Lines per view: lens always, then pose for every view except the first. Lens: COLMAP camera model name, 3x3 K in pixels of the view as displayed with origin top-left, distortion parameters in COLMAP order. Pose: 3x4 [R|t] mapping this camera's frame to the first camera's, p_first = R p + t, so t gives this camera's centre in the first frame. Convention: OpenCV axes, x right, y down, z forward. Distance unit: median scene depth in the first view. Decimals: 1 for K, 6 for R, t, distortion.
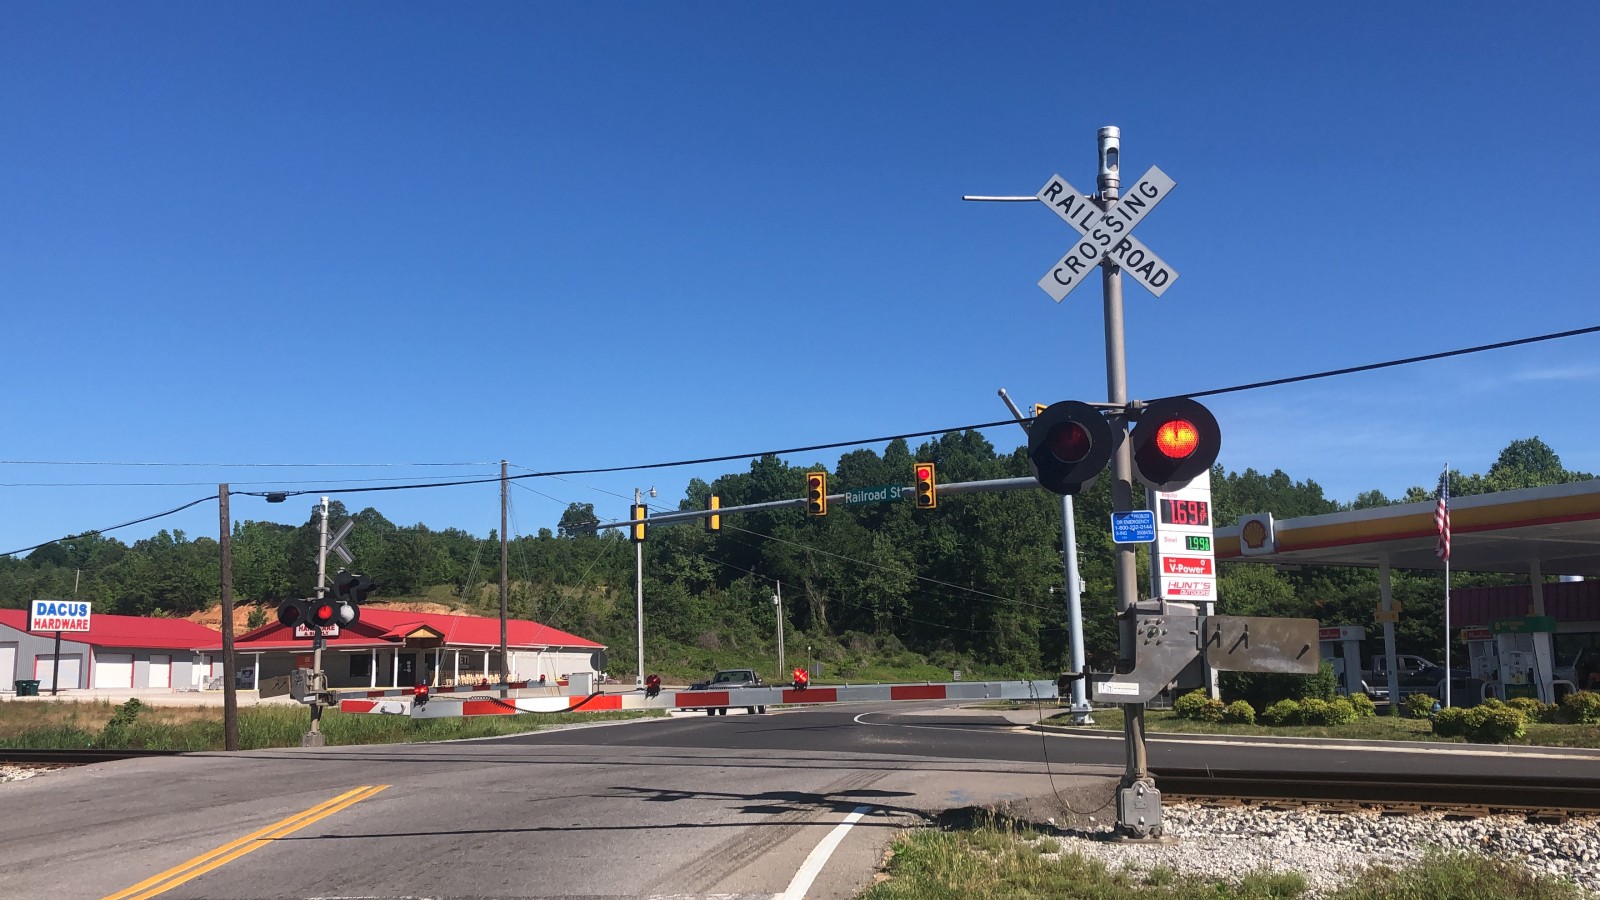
lens RADIAL K [[1484.8, 0, 800.0], [0, 1484.8, 450.0], [0, 0, 1]] dist [0.014958, 0.008320]
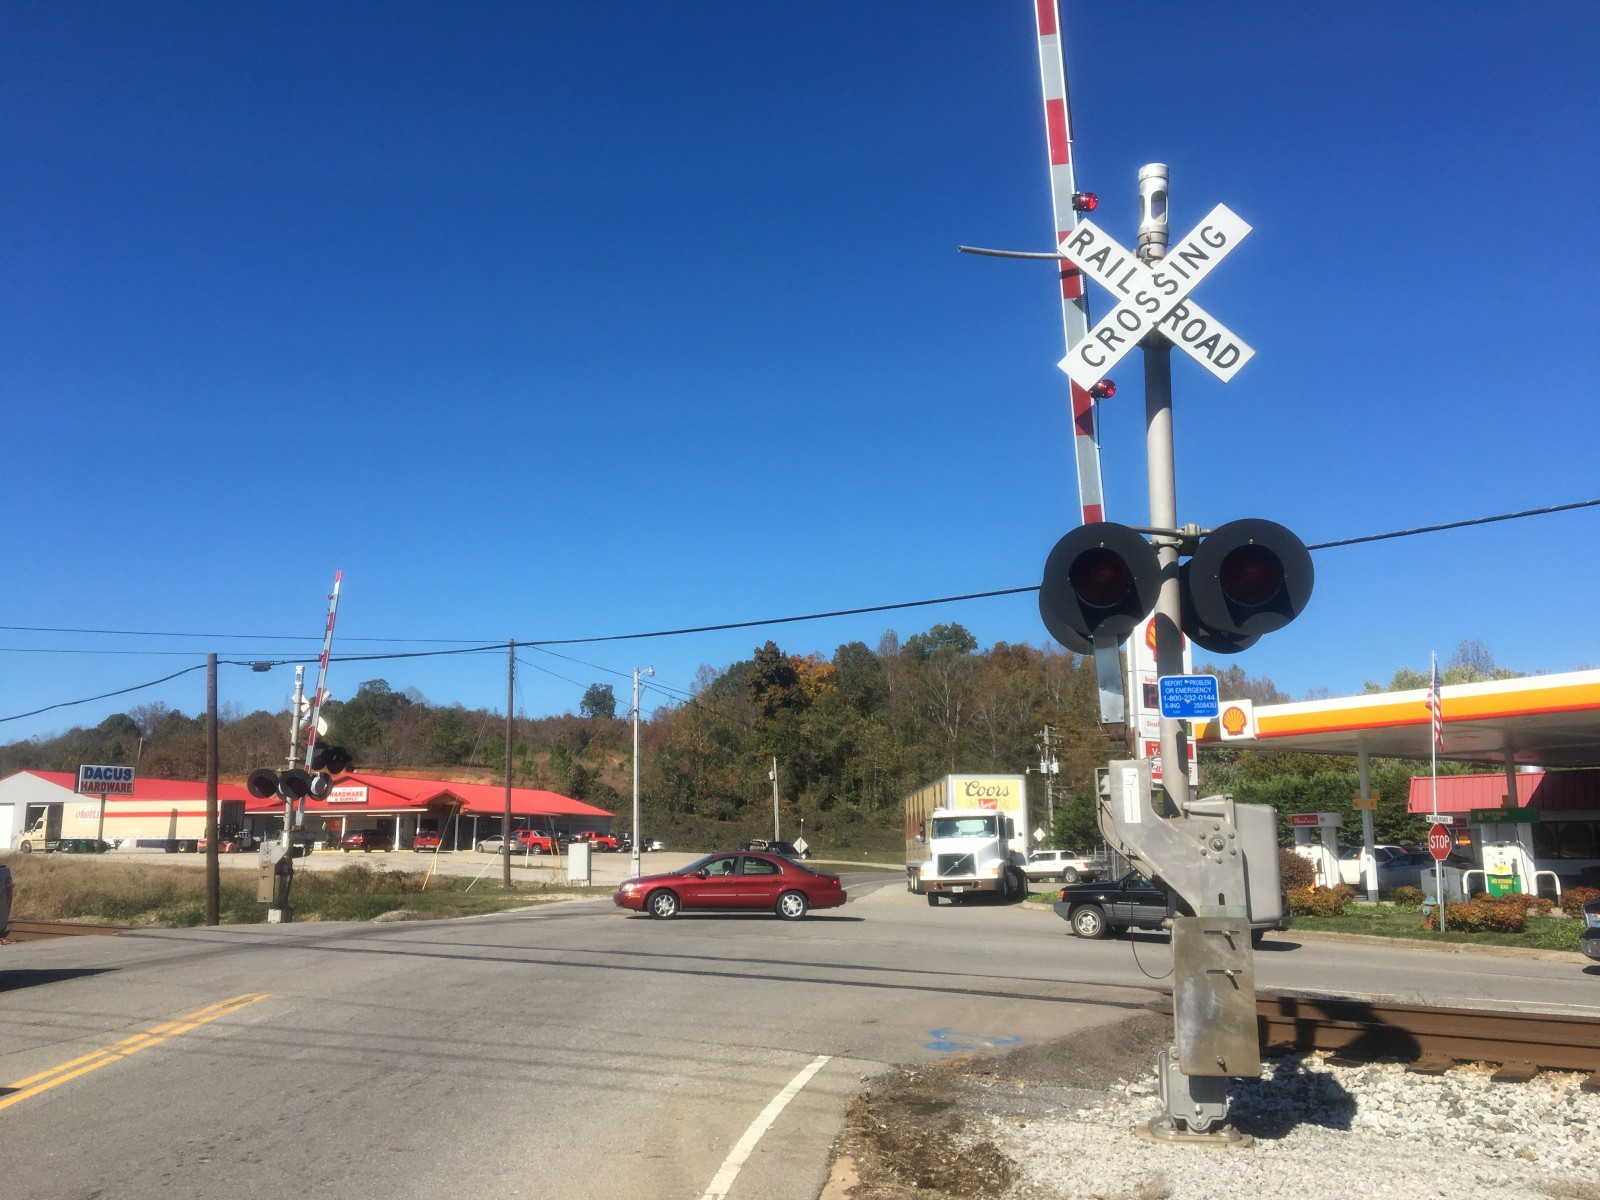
lens RADIAL K [[1350.9, 0, 800.0], [0, 1350.9, 600.0], [0, 0, 1]] dist [0.074998, -0.107062]
pose [[0.999861, 0.016414, -0.002987, 0.035522], [-0.016491, 0.999478, -0.027781, 0.025686], [0.002530, 0.027827, 0.999610, 0.330662]]
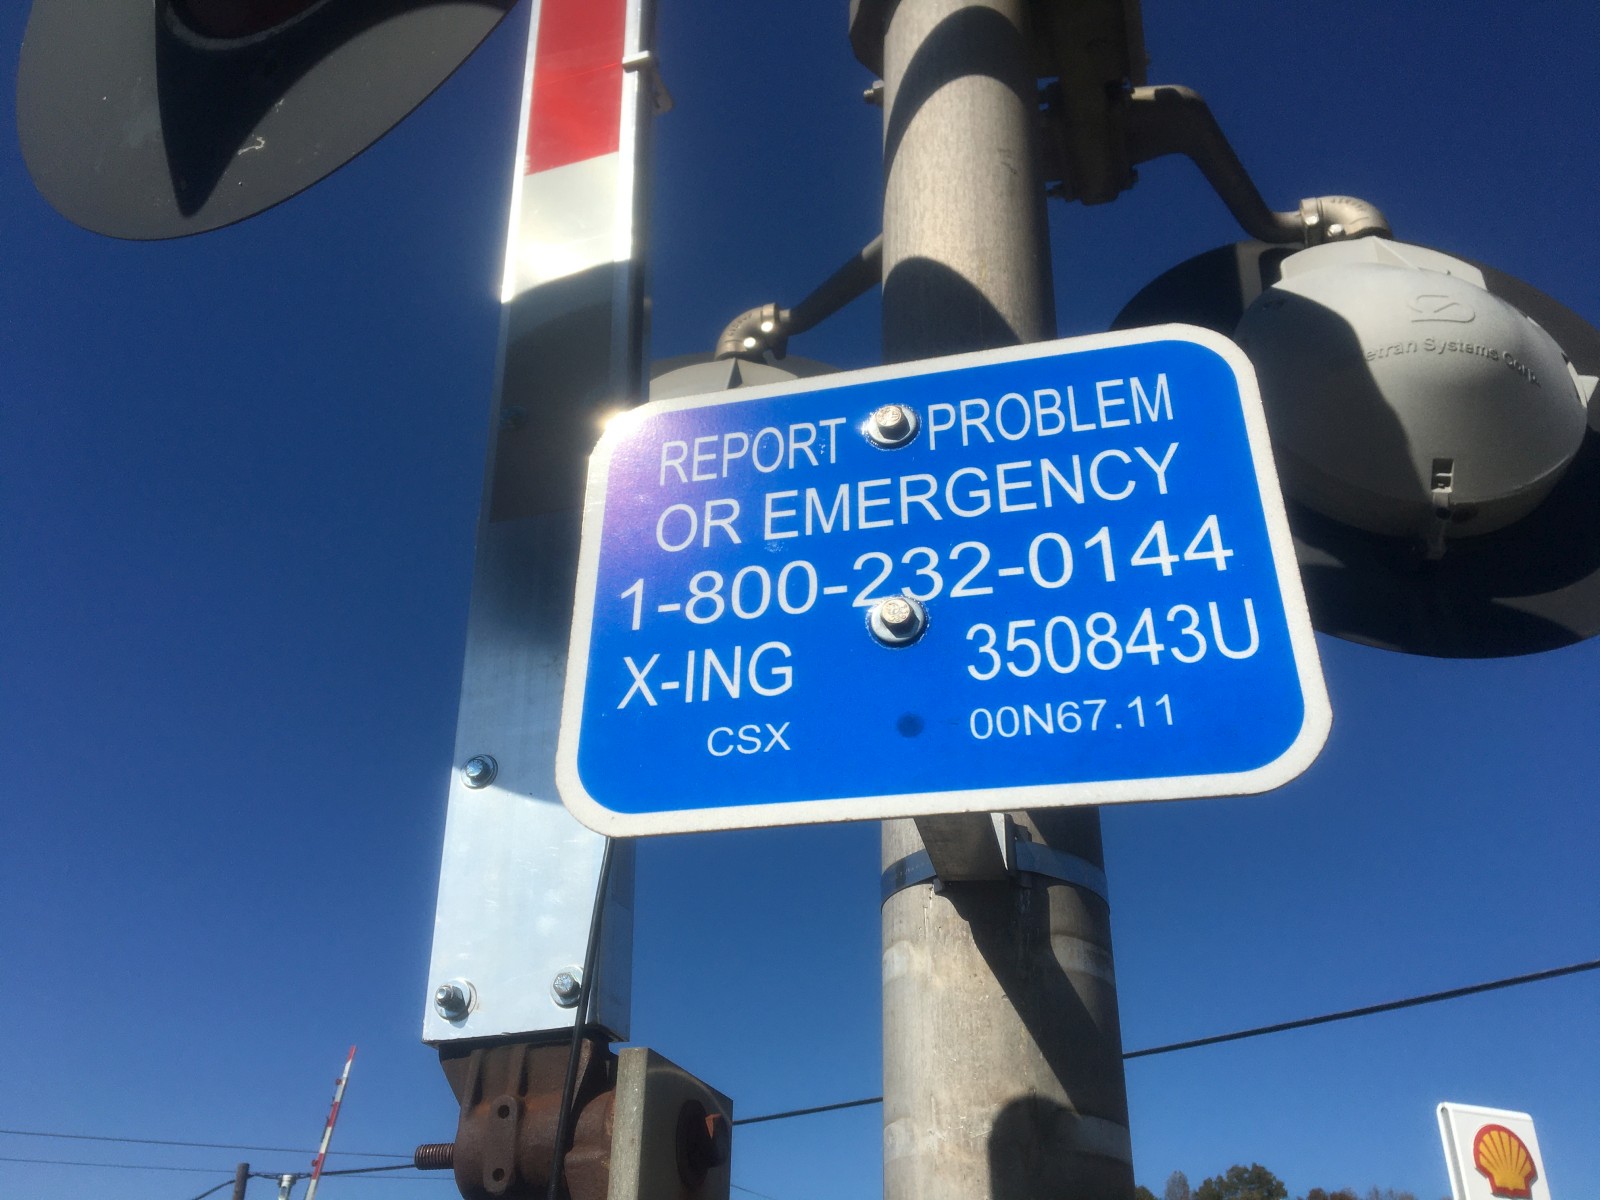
lens RADIAL K [[1342.6, 0, 800.0], [0, 1342.6, 600.0], [0, 0, 1]] dist [0.117047, -0.202315]
pose [[0.981113, -0.049981, -0.186864, 0.240019], [-0.027035, 0.921127, -0.388323, 0.076330], [0.191535, 0.386041, 0.902379, 0.978209]]
